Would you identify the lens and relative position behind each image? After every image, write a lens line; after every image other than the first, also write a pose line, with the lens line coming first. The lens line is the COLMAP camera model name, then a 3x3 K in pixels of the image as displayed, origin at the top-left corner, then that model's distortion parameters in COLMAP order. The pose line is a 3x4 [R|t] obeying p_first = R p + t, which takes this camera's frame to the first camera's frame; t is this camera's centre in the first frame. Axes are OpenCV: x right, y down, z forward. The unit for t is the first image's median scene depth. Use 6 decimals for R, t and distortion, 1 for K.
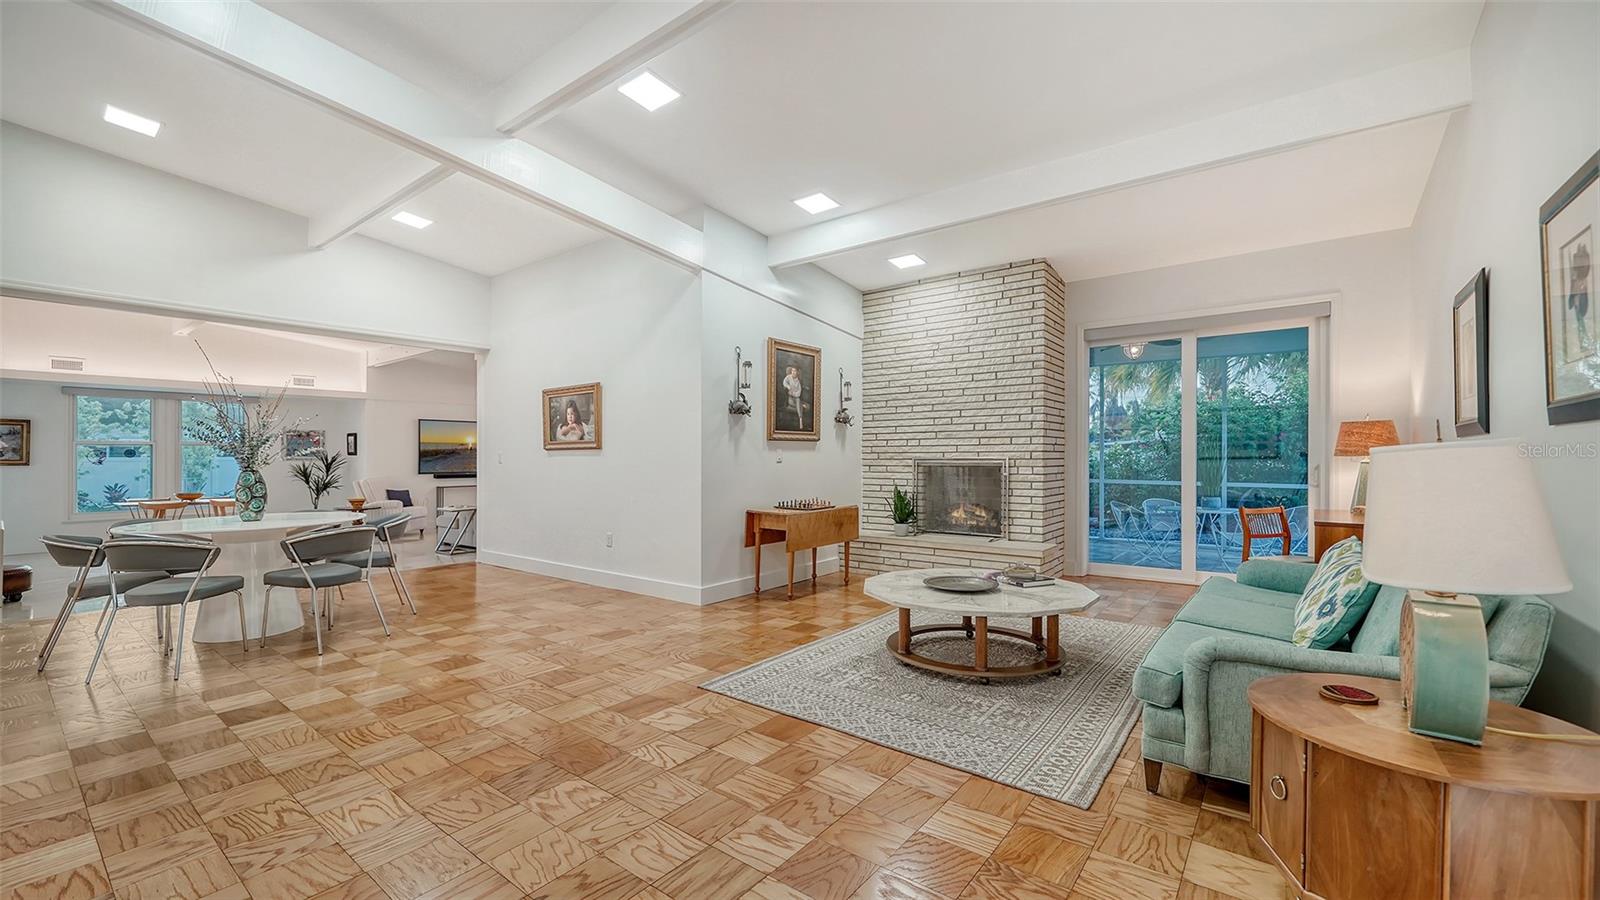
lens RADIAL K [[646.4, 0, 796.8], [0, 646.4, 445.9], [0, 0, 1]] dist [0.000232, -0.000004]
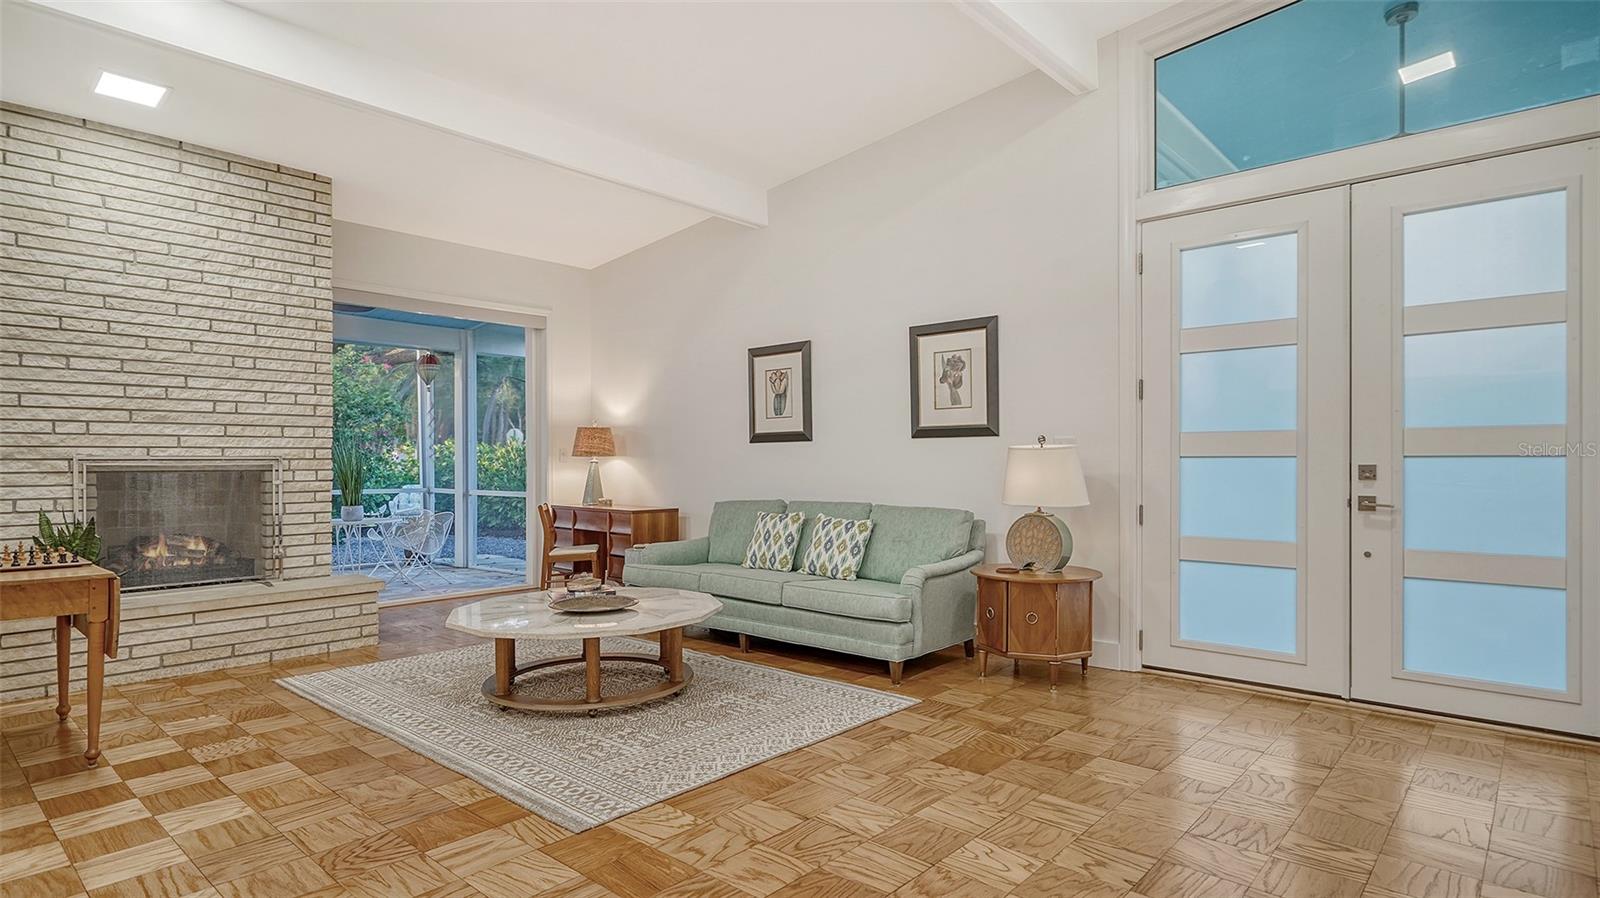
lens RADIAL K [[833.0, 0, 798.8], [0, 833.0, 454.1], [0, 0, 1]] dist [0.003744, 0.000538]
pose [[0.074007, 0.010038, 0.997207, -0.492950], [-0.014429, 0.999855, -0.008994, 0.015417], [-0.997153, -0.013723, 0.074142, 0.405556]]
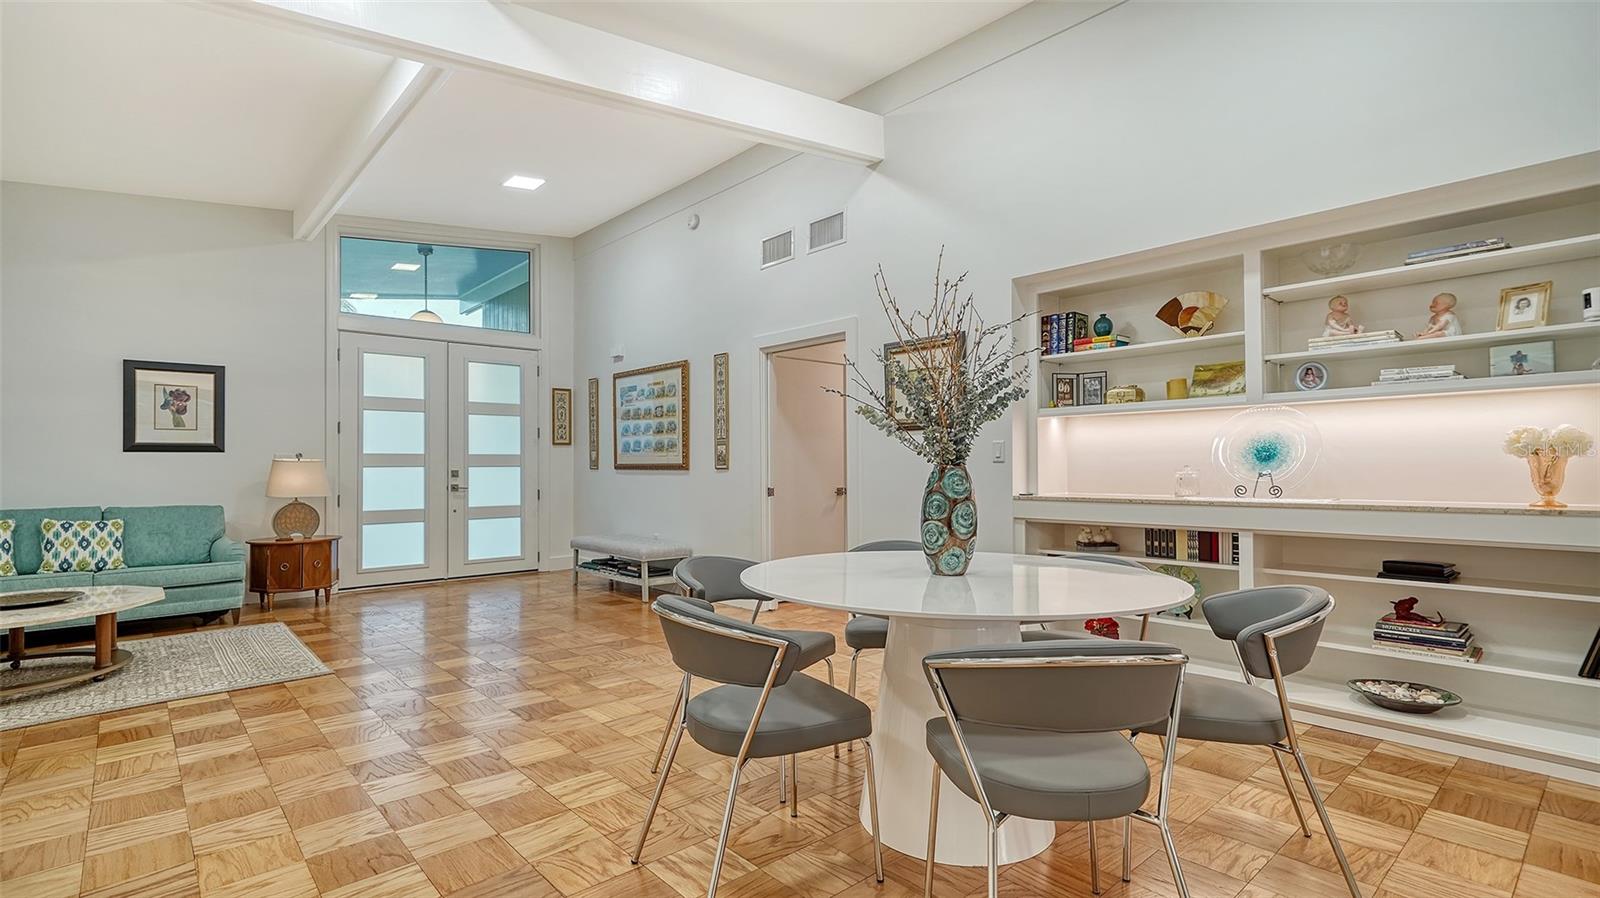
lens RADIAL K [[753.5, 0, 803.2], [0, 753.5, 458.1], [0, 0, 1]] dist [0.000668, 0.000070]
pose [[-0.985055, 0.016267, 0.171469, -0.622511], [0.011024, 0.999444, -0.031482, 0.036974], [-0.171886, -0.029121, -0.984686, 1.154498]]
